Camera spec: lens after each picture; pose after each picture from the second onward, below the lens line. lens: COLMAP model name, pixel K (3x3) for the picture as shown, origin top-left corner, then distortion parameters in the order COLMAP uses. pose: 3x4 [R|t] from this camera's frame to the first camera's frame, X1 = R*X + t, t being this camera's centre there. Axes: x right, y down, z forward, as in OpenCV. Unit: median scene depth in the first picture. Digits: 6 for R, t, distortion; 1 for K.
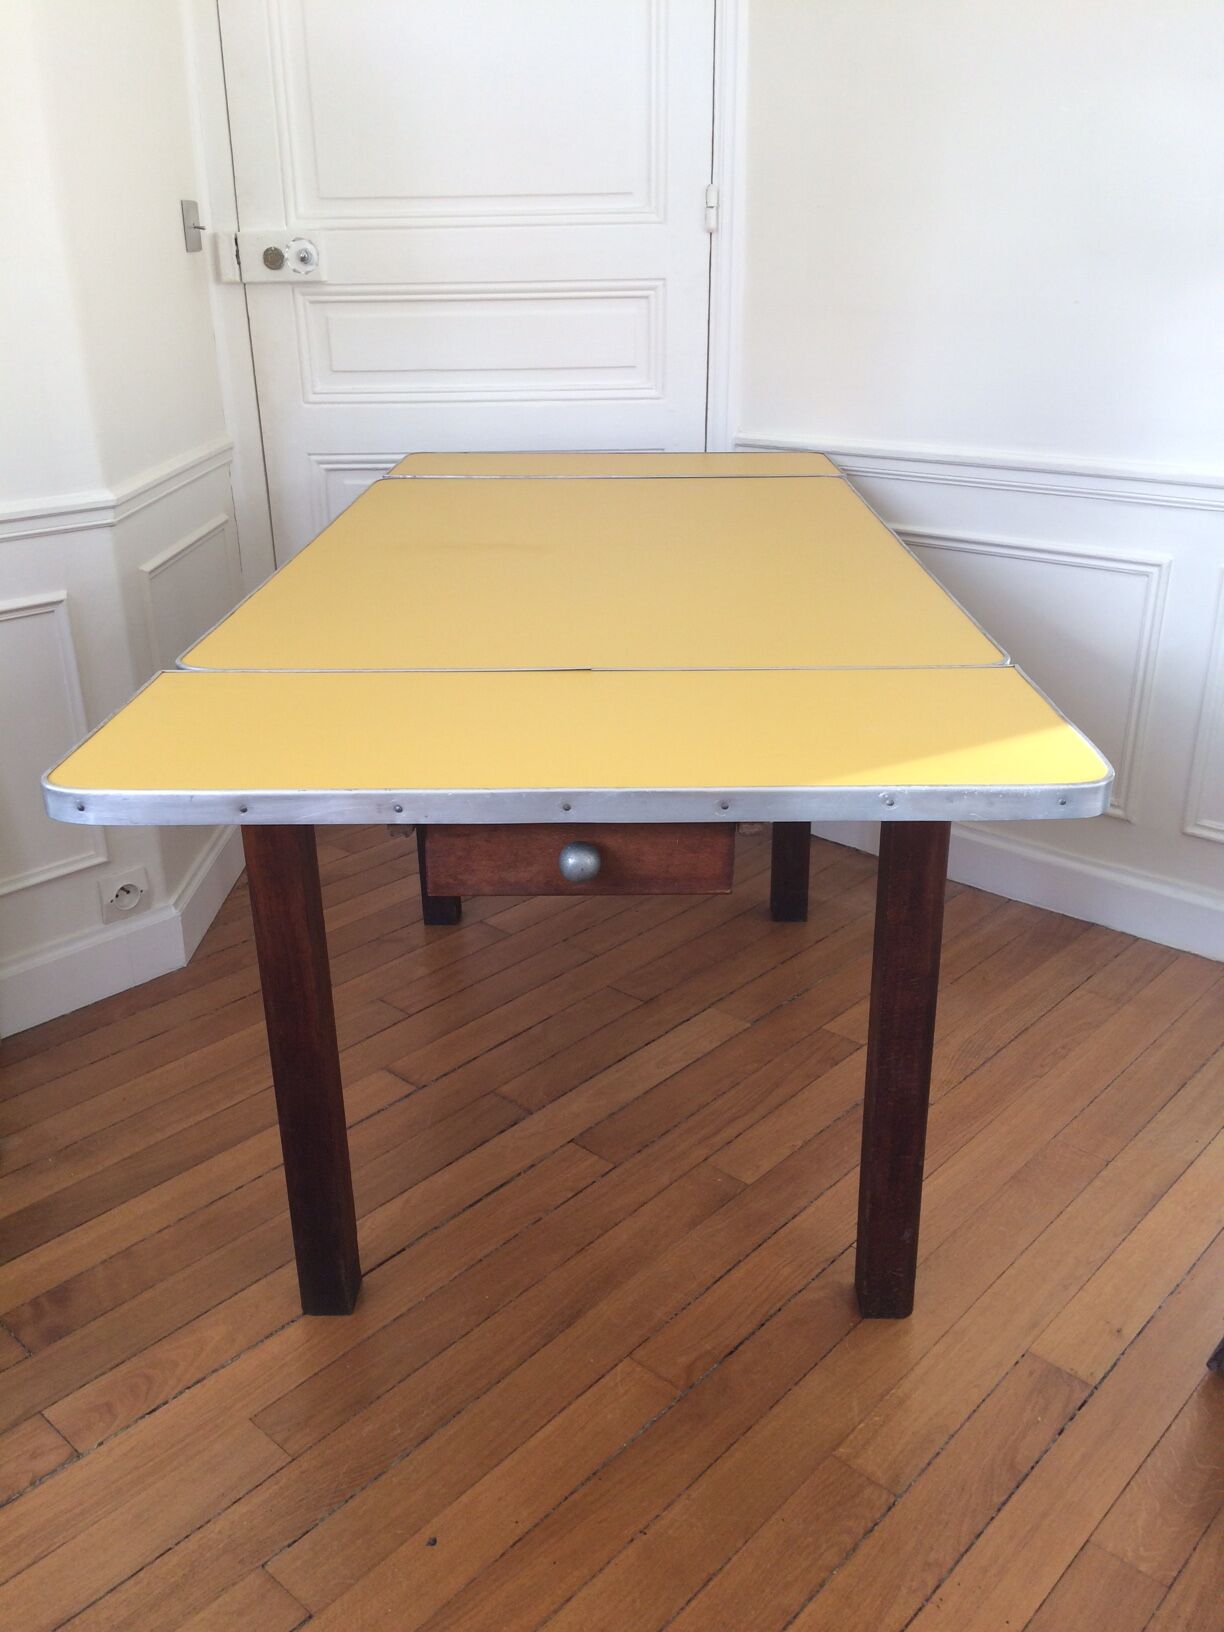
lens RADIAL K [[1387.1, 0, 619.2], [0, 1387.1, 821.6], [0, 0, 1]] dist [0.110449, -0.179347]
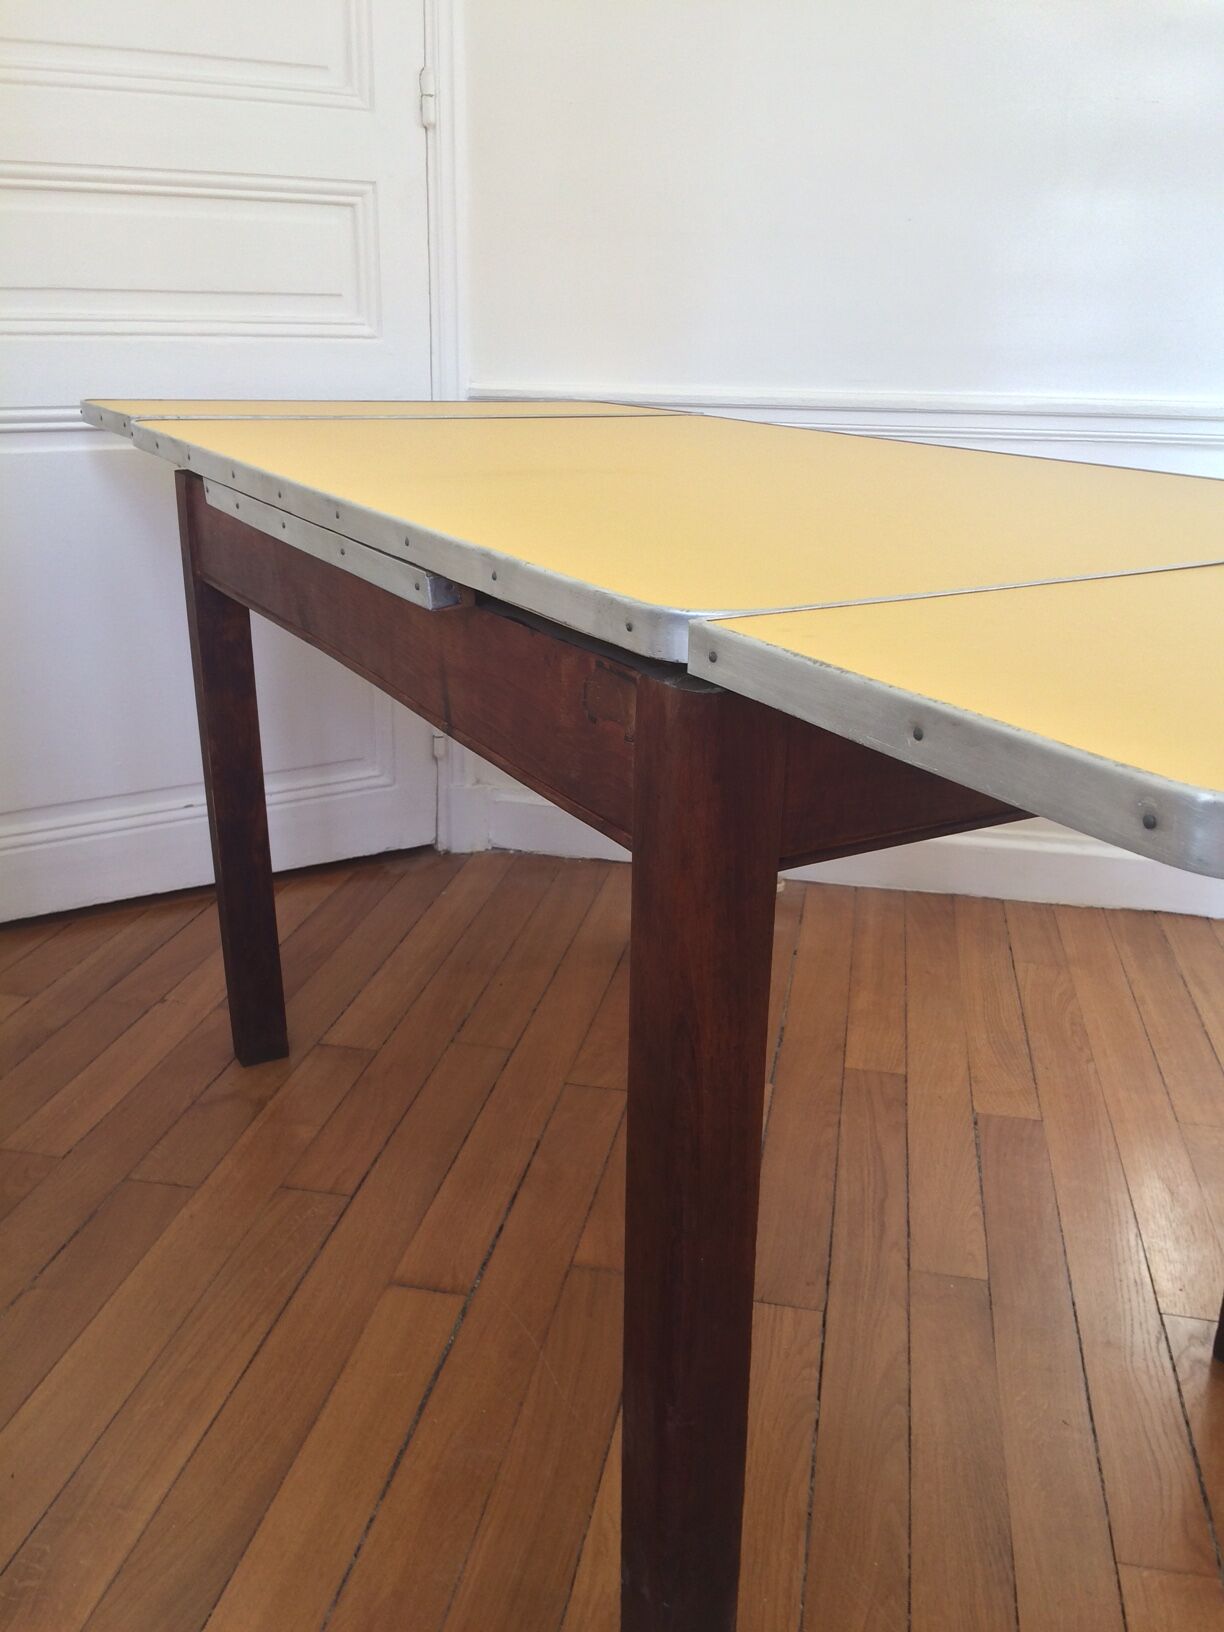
lens RADIAL K [[1387.1, 0, 601.5], [0, 1387.1, 814.7], [0, 0, 1]] dist [0.110449, -0.179347]
pose [[0.853857, -0.145679, 0.499705, -0.347504], [0.168910, 0.985631, -0.001280, -0.020107], [-0.492338, 0.085498, 0.866195, 0.331715]]
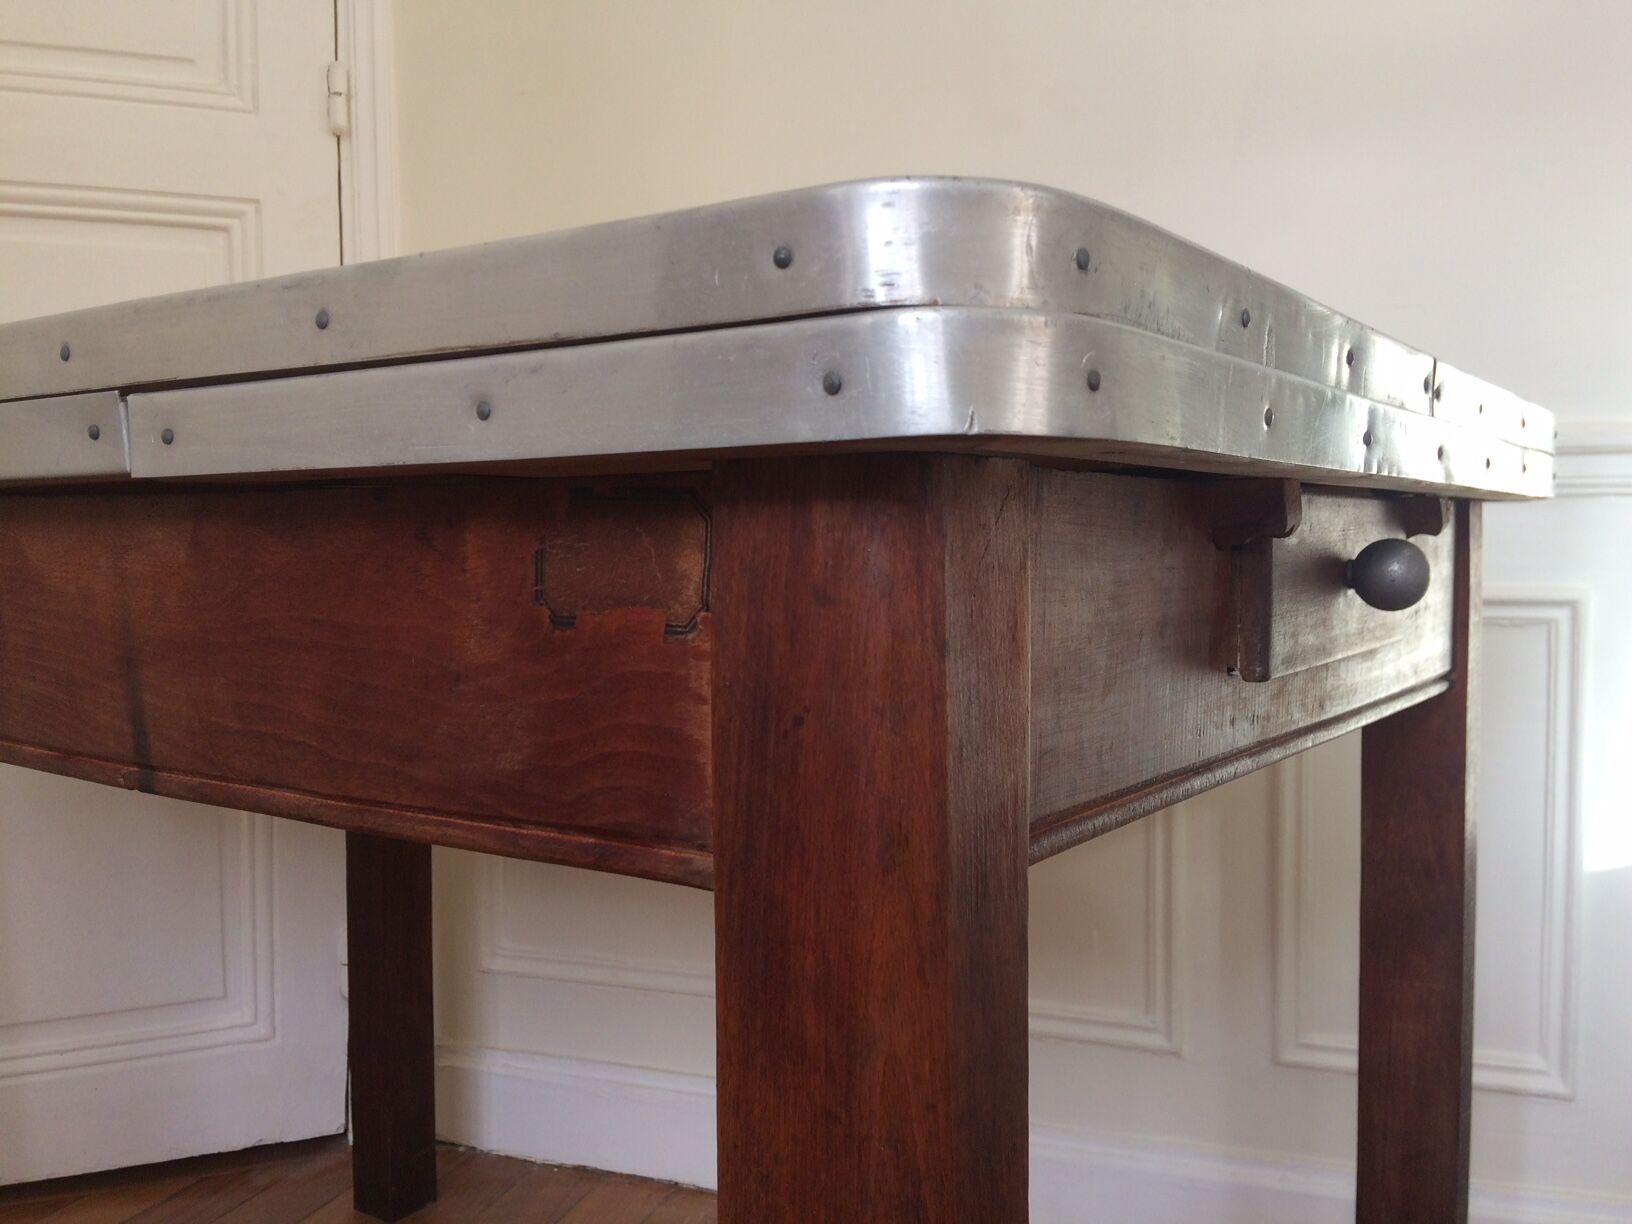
lens RADIAL K [[1387.1, 0, 813.2], [0, 1387.1, 603.0], [0, 0, 1]] dist [0.110449, -0.179347]
pose [[0.918296, -0.017176, 0.395521, 0.011445], [0.147085, 0.942350, -0.300569, -0.024249], [-0.367557, 0.334187, 0.867883, 0.534901]]
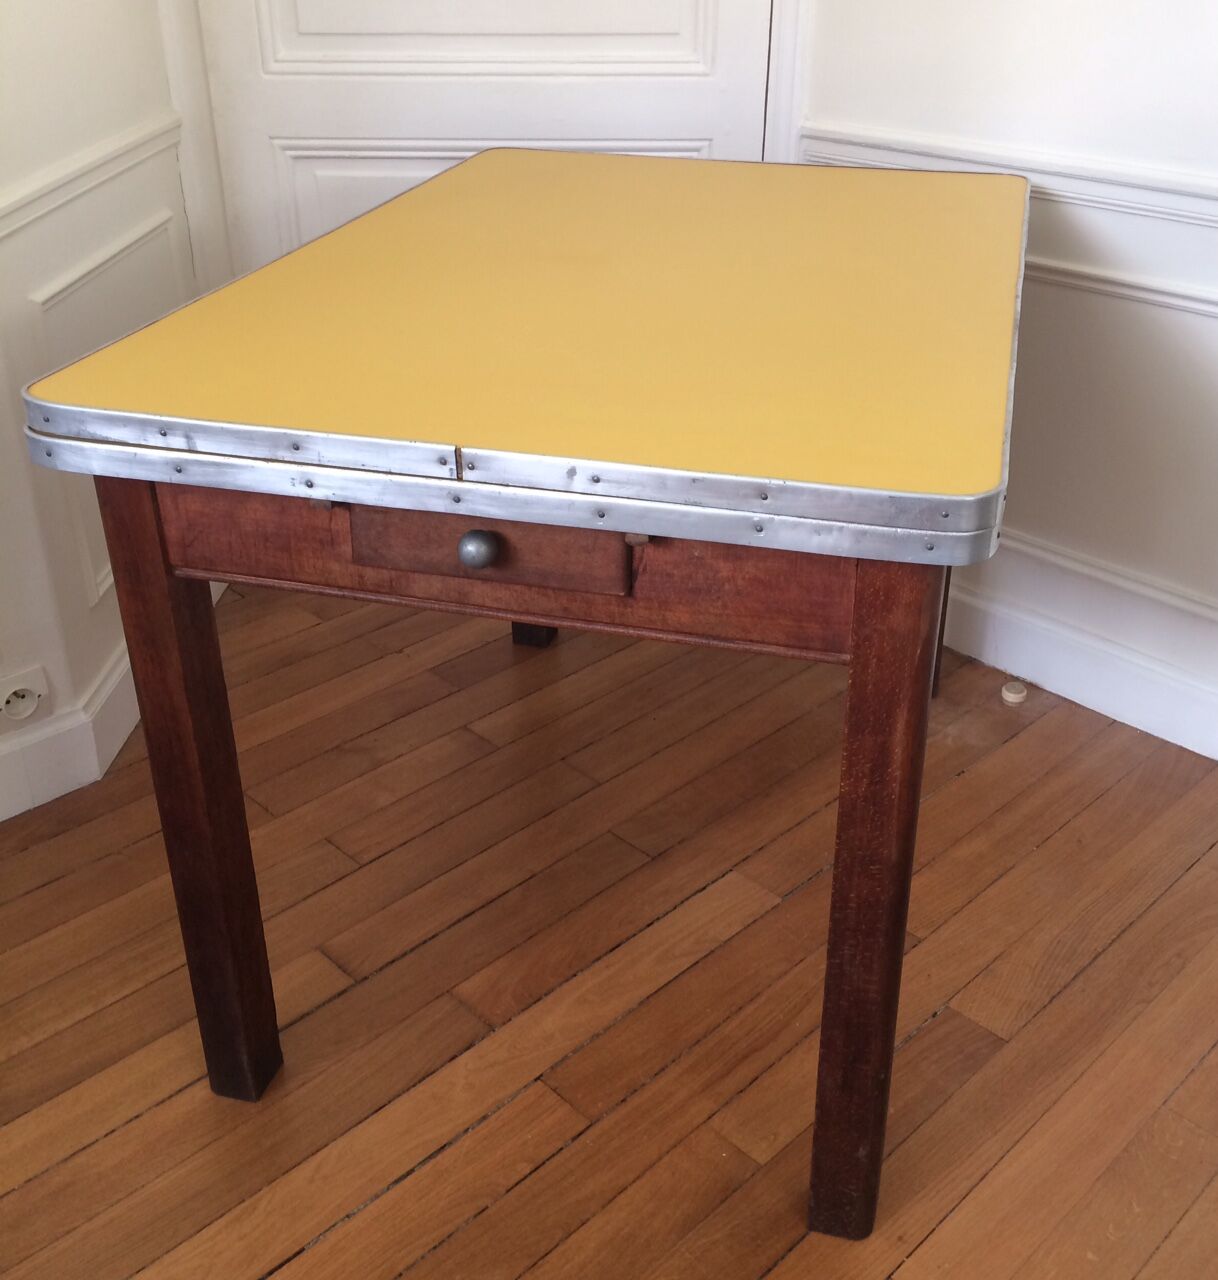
lens RADIAL K [[1411.9, 0, 637.1], [0, 1411.9, 578.7], [0, 0, 1]] dist [0.046018, 0.000000]
pose [[0.998692, 0.035621, -0.036686, 0.033449], [-0.032278, 0.995597, 0.088001, -0.101855], [0.039659, -0.086701, 0.995445, 0.196452]]
